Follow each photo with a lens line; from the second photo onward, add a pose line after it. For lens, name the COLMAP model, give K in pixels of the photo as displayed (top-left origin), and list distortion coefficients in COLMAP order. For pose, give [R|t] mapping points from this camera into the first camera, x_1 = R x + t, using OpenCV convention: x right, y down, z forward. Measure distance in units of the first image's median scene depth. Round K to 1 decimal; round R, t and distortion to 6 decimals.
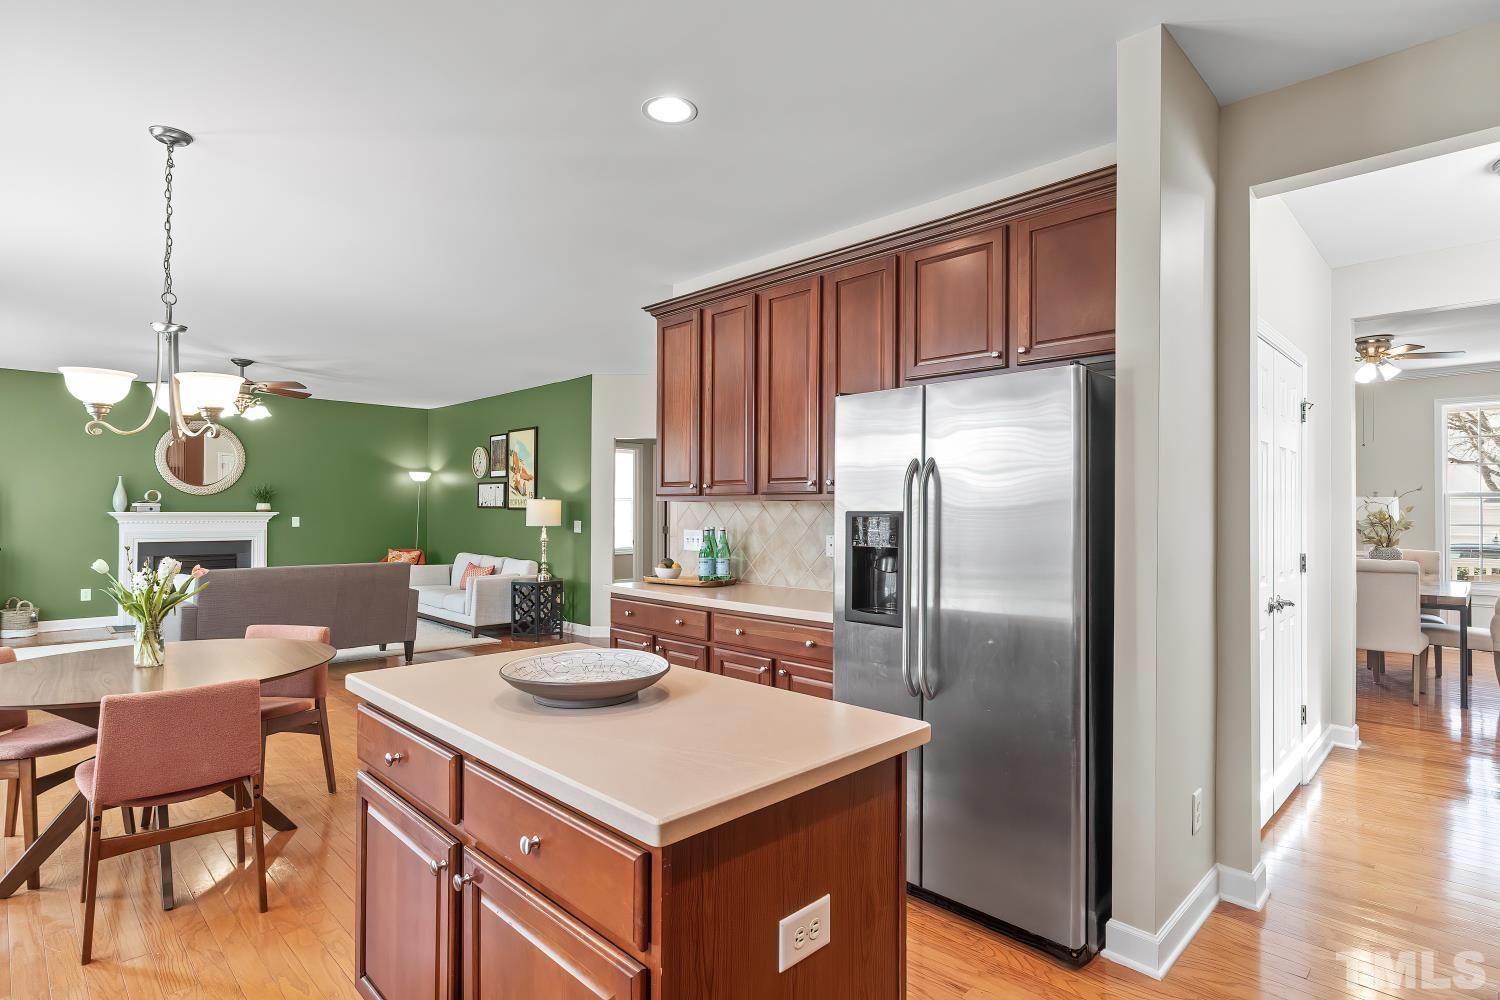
lens RADIAL K [[759.4, 0, 759.3], [0, 759.4, 501.5], [0, 0, 1]] dist [-0.010067, 0.000403]
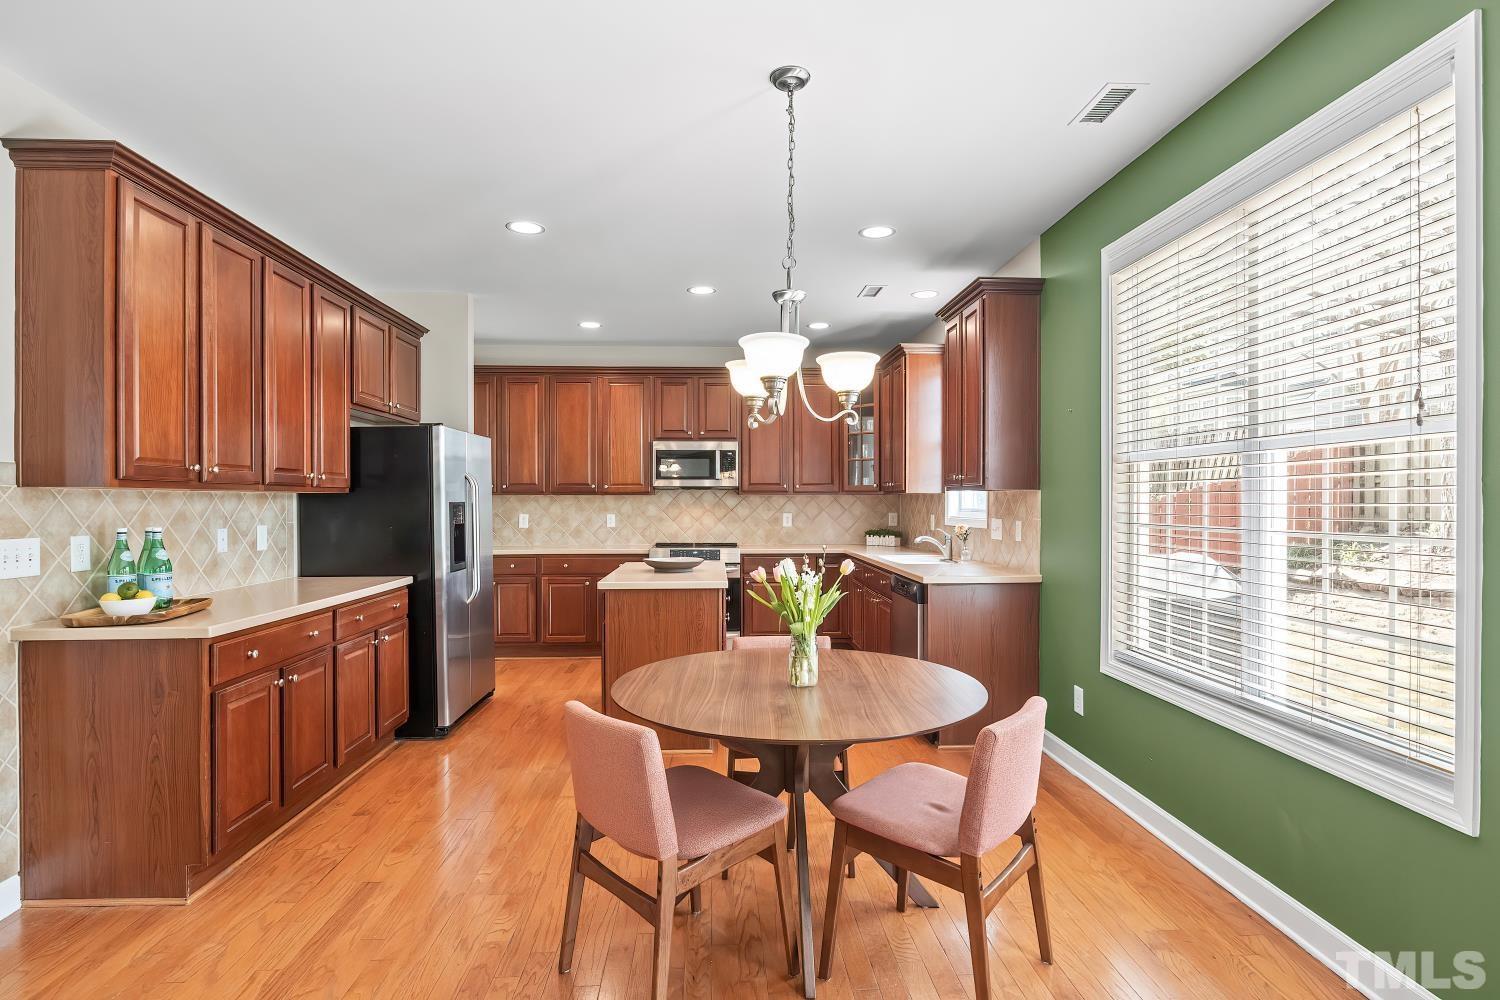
lens RADIAL K [[759.4, 0, 747.3], [0, 759.4, 499.4], [0, 0, 1]] dist [-0.010067, 0.000403]
pose [[-0.731768, 0.001821, 0.681551, -0.449075], [-0.005438, 0.999949, -0.008510, 0.005865], [-0.681532, -0.009933, -0.731721, 0.559556]]
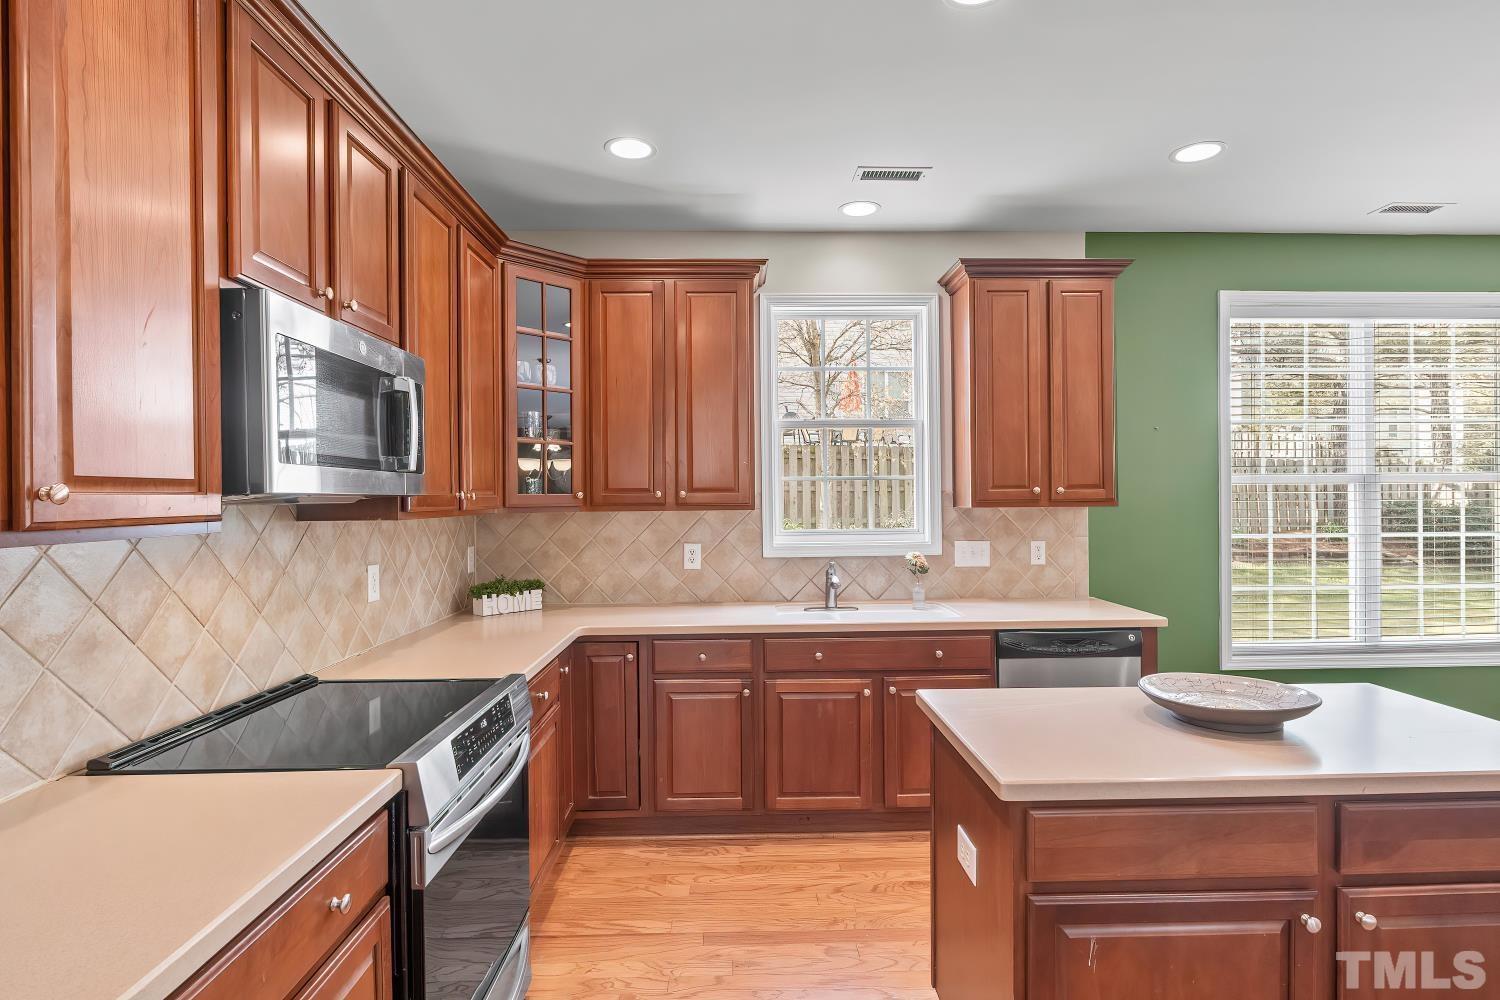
lens RADIAL K [[759.4, 0, 746.9], [0, 759.4, 498.0], [0, 0, 1]] dist [-0.010067, 0.000403]
pose [[-0.701823, 0.005973, -0.712327, 0.195022], [0.014749, 0.999872, -0.006148, -0.009823], [0.712199, -0.014821, -0.701821, 0.254709]]
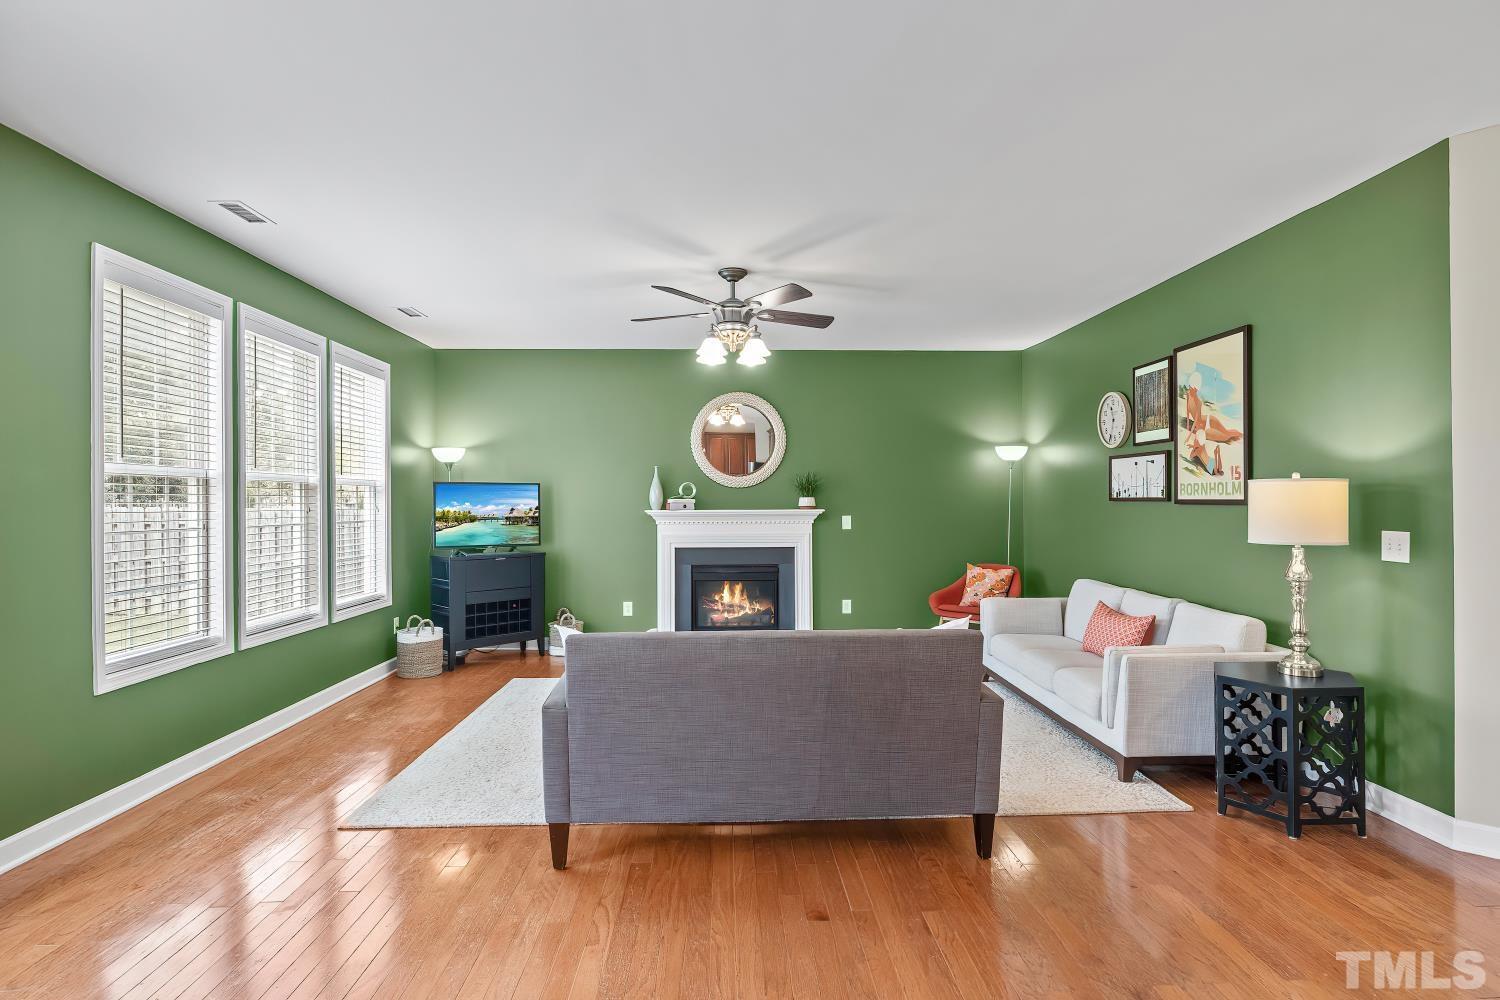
lens RADIAL K [[759.4, 0, 755.2], [0, 759.4, 501.7], [0, 0, 1]] dist [-0.010067, 0.000403]
pose [[0.729833, -0.008094, -0.683578, -0.201219], [0.015291, 0.999873, 0.004487, 0.002832], [0.683455, -0.013727, 0.729864, 0.459935]]
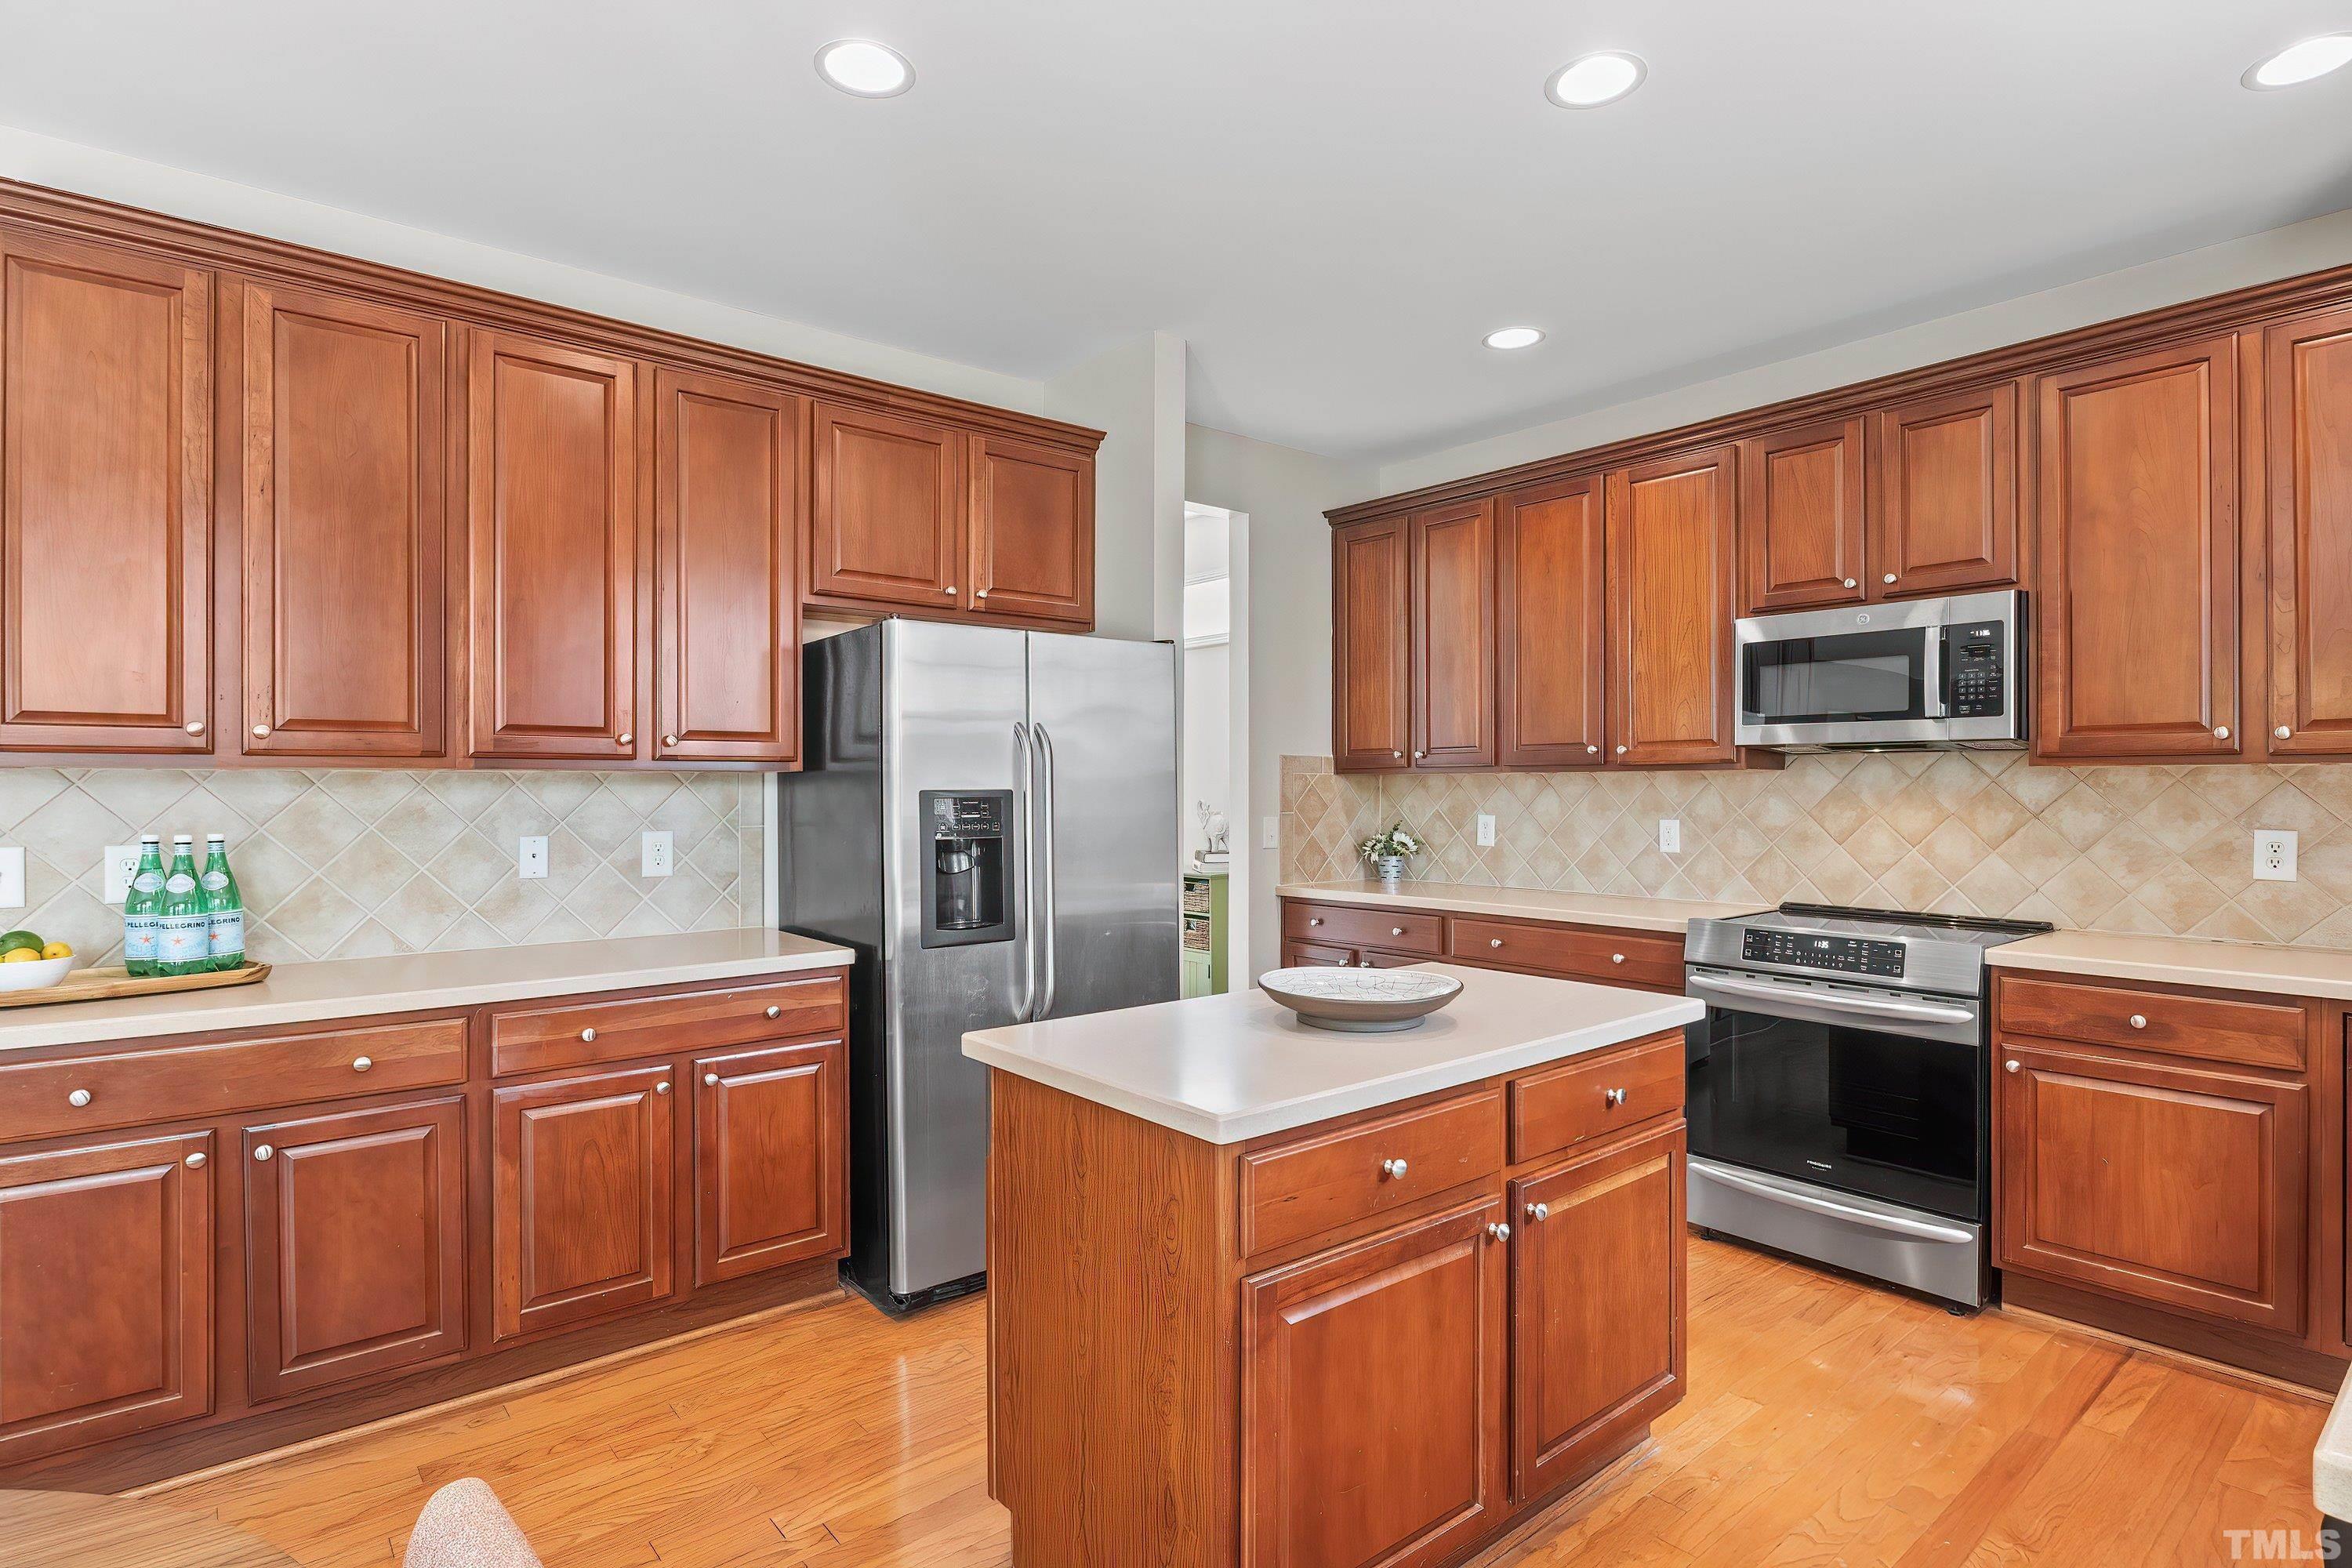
lens RADIAL K [[1177.7, 0, 1187.1], [0, 1177.7, 785.9], [0, 0, 1]] dist [-0.005604, -0.000199]
pose [[0.104084, -0.000177, 0.994569, -0.299779], [-0.007436, 0.999972, 0.000957, 0.002315], [-0.994541, -0.007495, 0.104080, 0.212701]]
